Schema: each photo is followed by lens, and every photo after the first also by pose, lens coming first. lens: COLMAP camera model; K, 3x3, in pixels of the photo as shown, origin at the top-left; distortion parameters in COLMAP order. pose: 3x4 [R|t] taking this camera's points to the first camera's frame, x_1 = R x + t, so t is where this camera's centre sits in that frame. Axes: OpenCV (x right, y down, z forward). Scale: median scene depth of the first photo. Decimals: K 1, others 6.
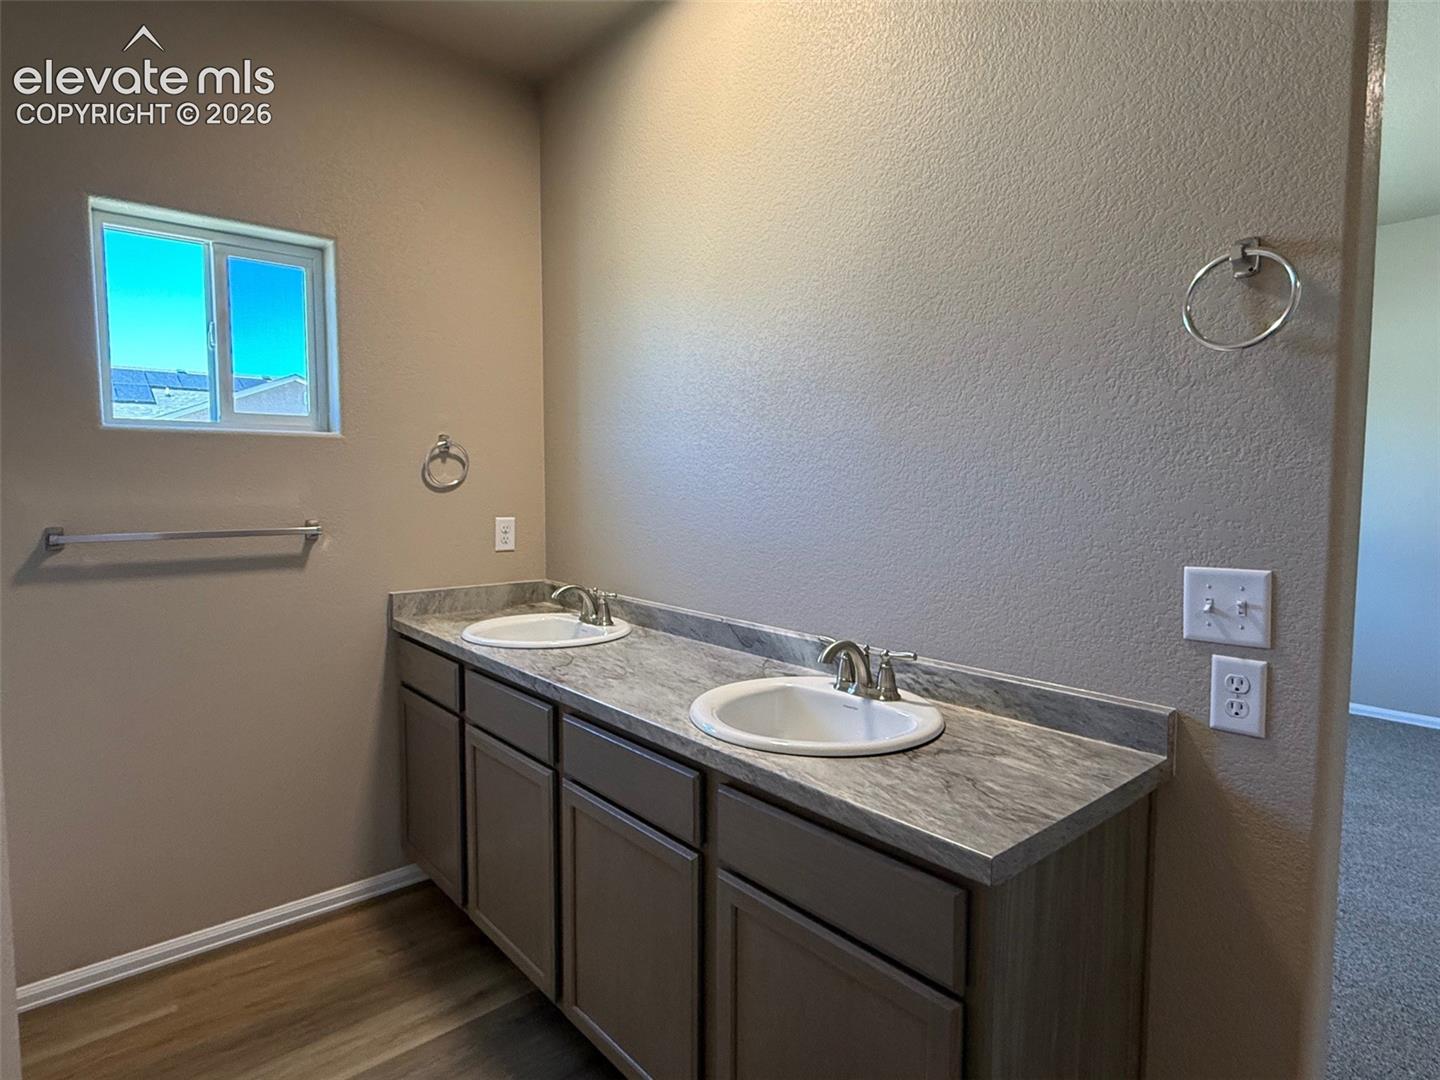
lens RADIAL K [[793.1, 0, 716.6], [0, 793.1, 537.3], [0, 0, 1]] dist [0.019688, -0.000205]
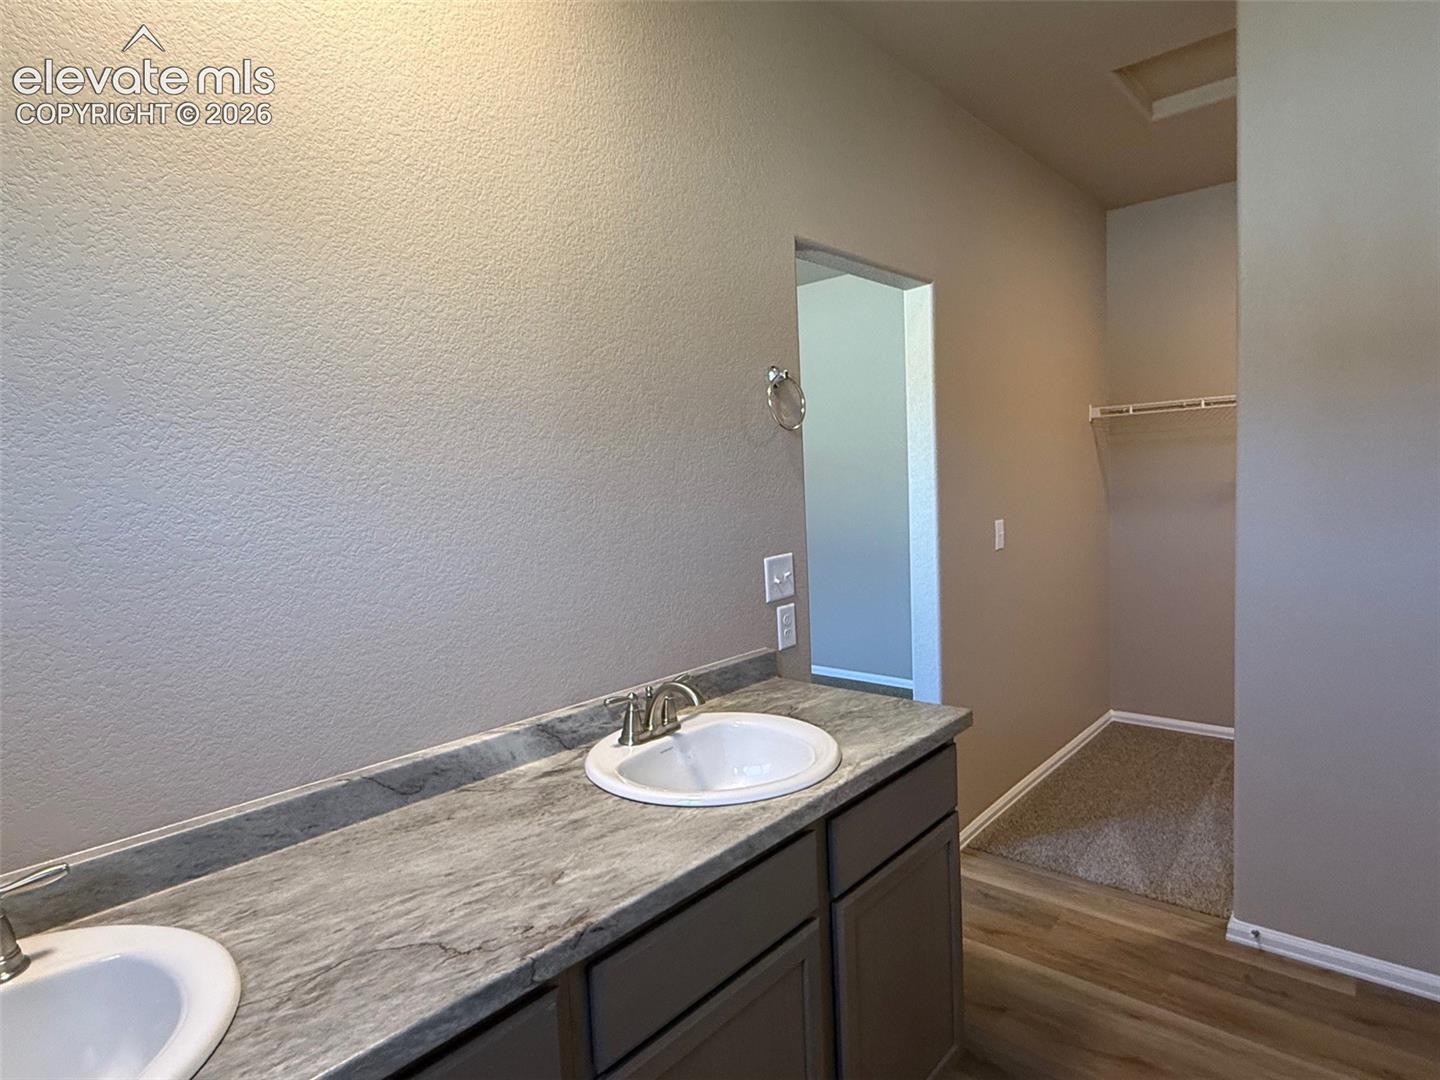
lens RADIAL K [[793.1, 0, 718.2], [0, 793.1, 538.3], [0, 0, 1]] dist [0.019688, -0.000205]
pose [[-0.131714, -0.067880, 0.988961, -0.677265], [0.115782, 0.989771, 0.083356, -0.102118], [-0.984503, 0.125484, -0.122507, 0.875689]]
